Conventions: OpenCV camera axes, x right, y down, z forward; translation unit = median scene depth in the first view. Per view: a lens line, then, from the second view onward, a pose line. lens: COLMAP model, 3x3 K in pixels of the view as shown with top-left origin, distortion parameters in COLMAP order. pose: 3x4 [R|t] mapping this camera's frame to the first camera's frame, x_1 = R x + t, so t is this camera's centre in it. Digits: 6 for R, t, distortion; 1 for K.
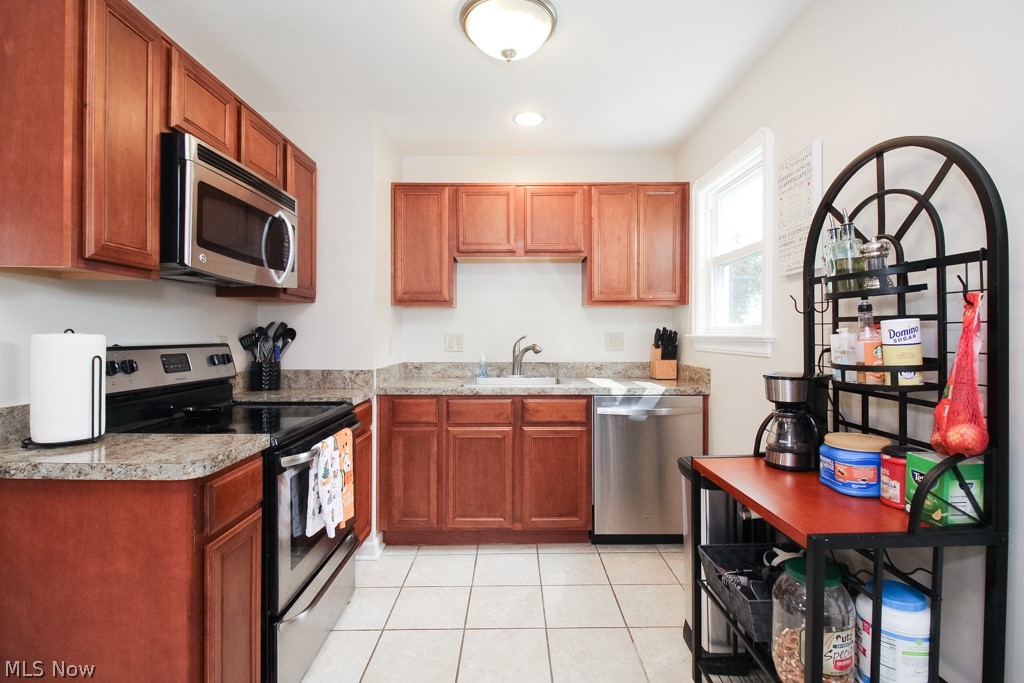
lens RADIAL K [[474.2, 0, 516.2], [0, 474.2, 336.9], [0, 0, 1]] dist [0.001130, -0.000610]
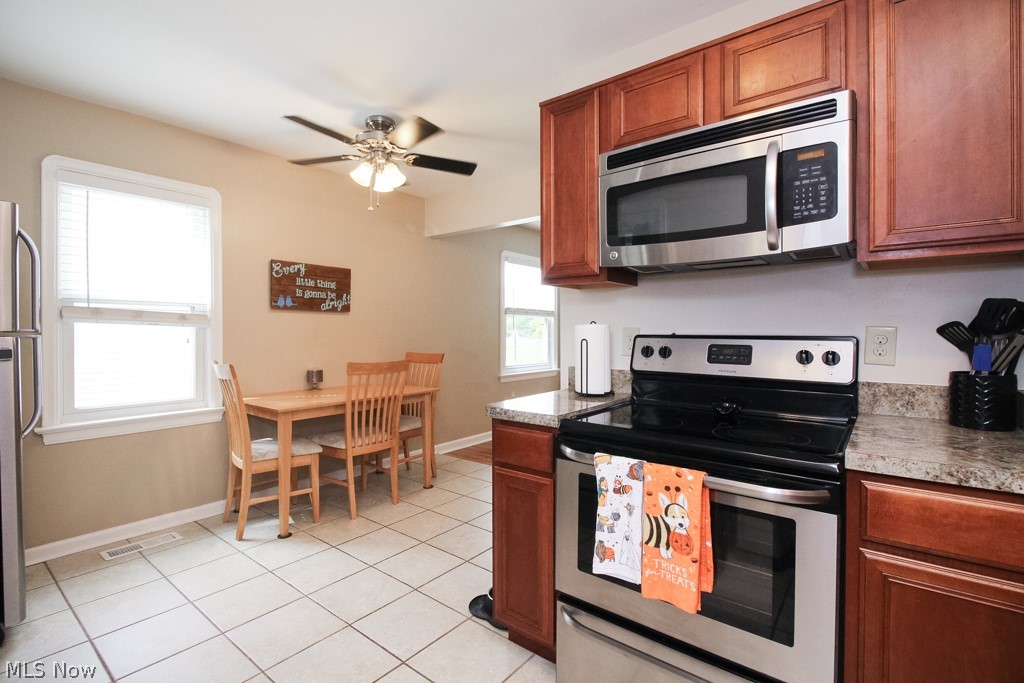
lens RADIAL K [[474.2, 0, 516.2], [0, 474.2, 336.9], [0, 0, 1]] dist [0.001130, -0.000610]
pose [[-0.625640, 0.006498, -0.780085, 0.201811], [-0.008898, 0.999841, 0.015465, 0.006262], [0.780061, 0.016617, -0.625482, 0.866130]]
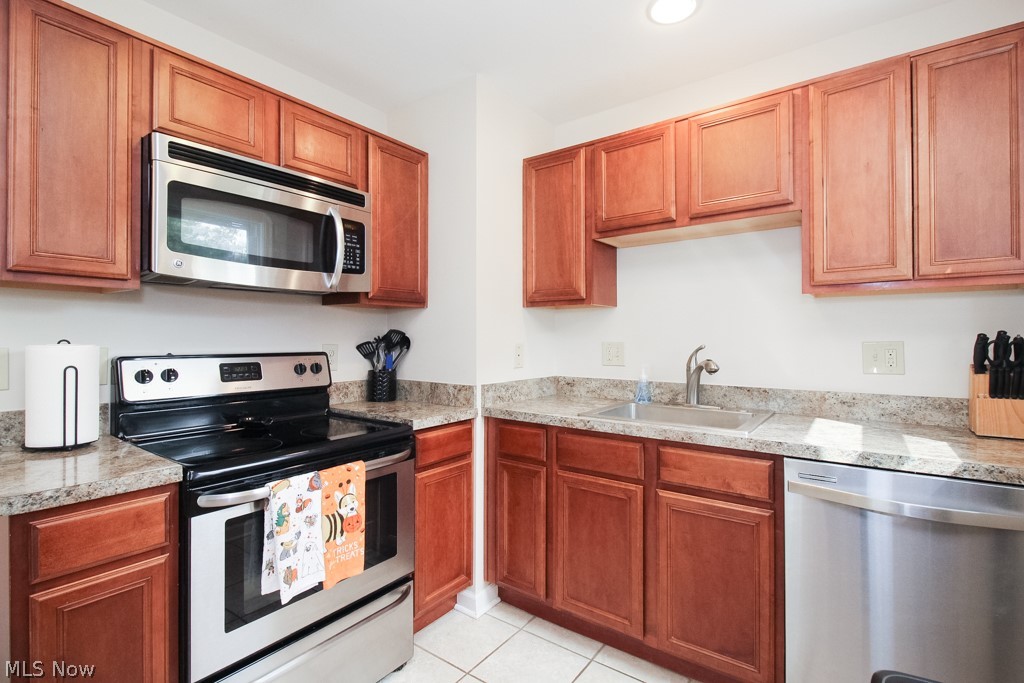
lens RADIAL K [[474.2, 0, 516.2], [0, 474.2, 336.9], [0, 0, 1]] dist [0.001130, -0.000610]
pose [[0.800863, -0.000946, -0.598848, 0.244953], [-0.005068, 0.999952, -0.008357, -0.009238], [0.598827, 0.009728, 0.800819, 0.371429]]
